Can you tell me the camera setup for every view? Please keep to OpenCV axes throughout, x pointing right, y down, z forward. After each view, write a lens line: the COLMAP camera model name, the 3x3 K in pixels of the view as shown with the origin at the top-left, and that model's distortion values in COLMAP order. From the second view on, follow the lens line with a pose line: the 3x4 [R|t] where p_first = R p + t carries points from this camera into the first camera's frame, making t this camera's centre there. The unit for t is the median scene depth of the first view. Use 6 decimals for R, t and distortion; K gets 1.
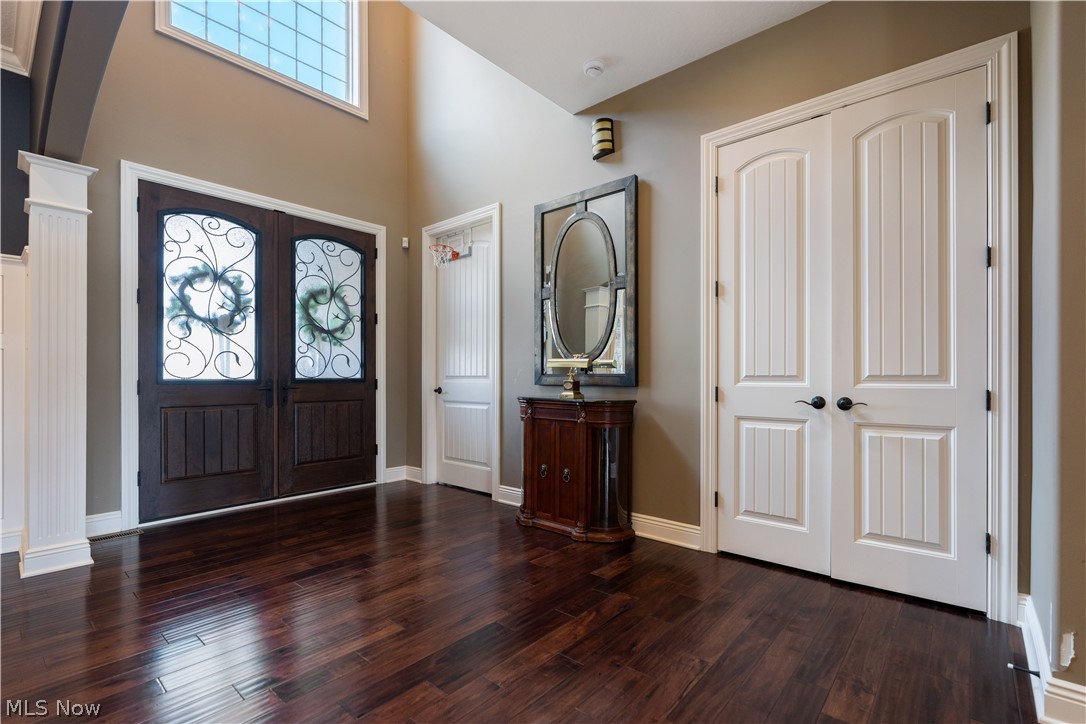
lens RADIAL K [[490.1, 0, 548.1], [0, 490.1, 378.5], [0, 0, 1]] dist [-0.007600, 0.002498]
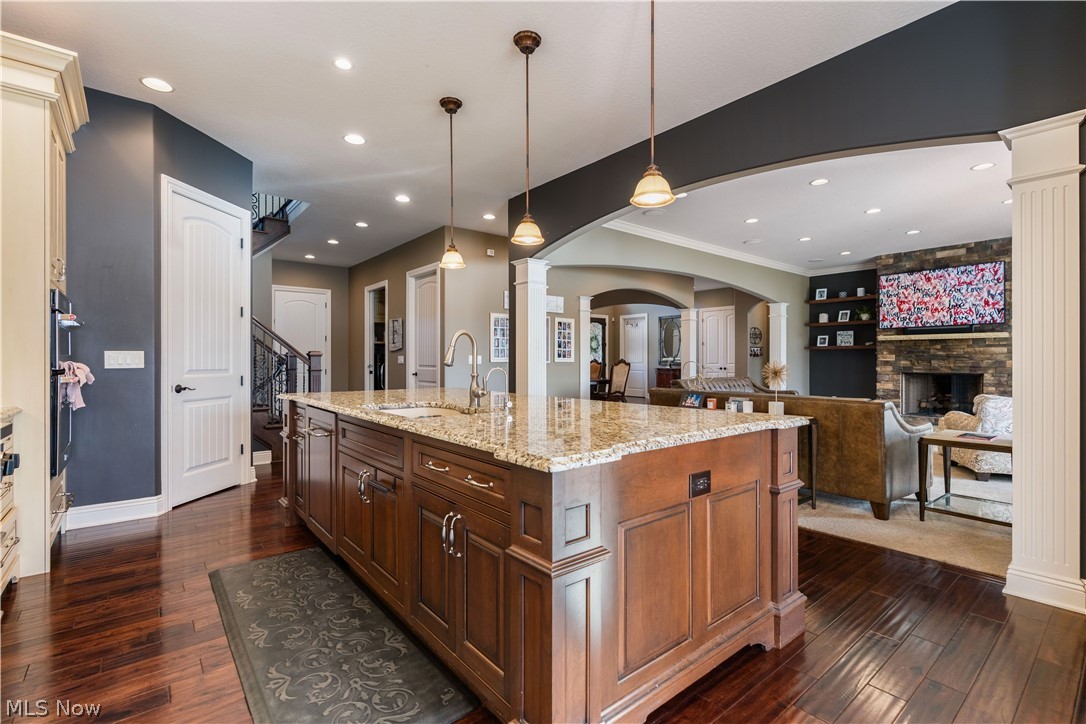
lens RADIAL K [[490.1, 0, 539.1], [0, 490.1, 356.6], [0, 0, 1]] dist [-0.007600, 0.002498]
pose [[0.980759, -0.000230, -0.195223, -0.201246], [-0.002313, 0.999915, -0.012799, -0.000766], [0.195209, 0.013004, 0.980675, -2.973049]]
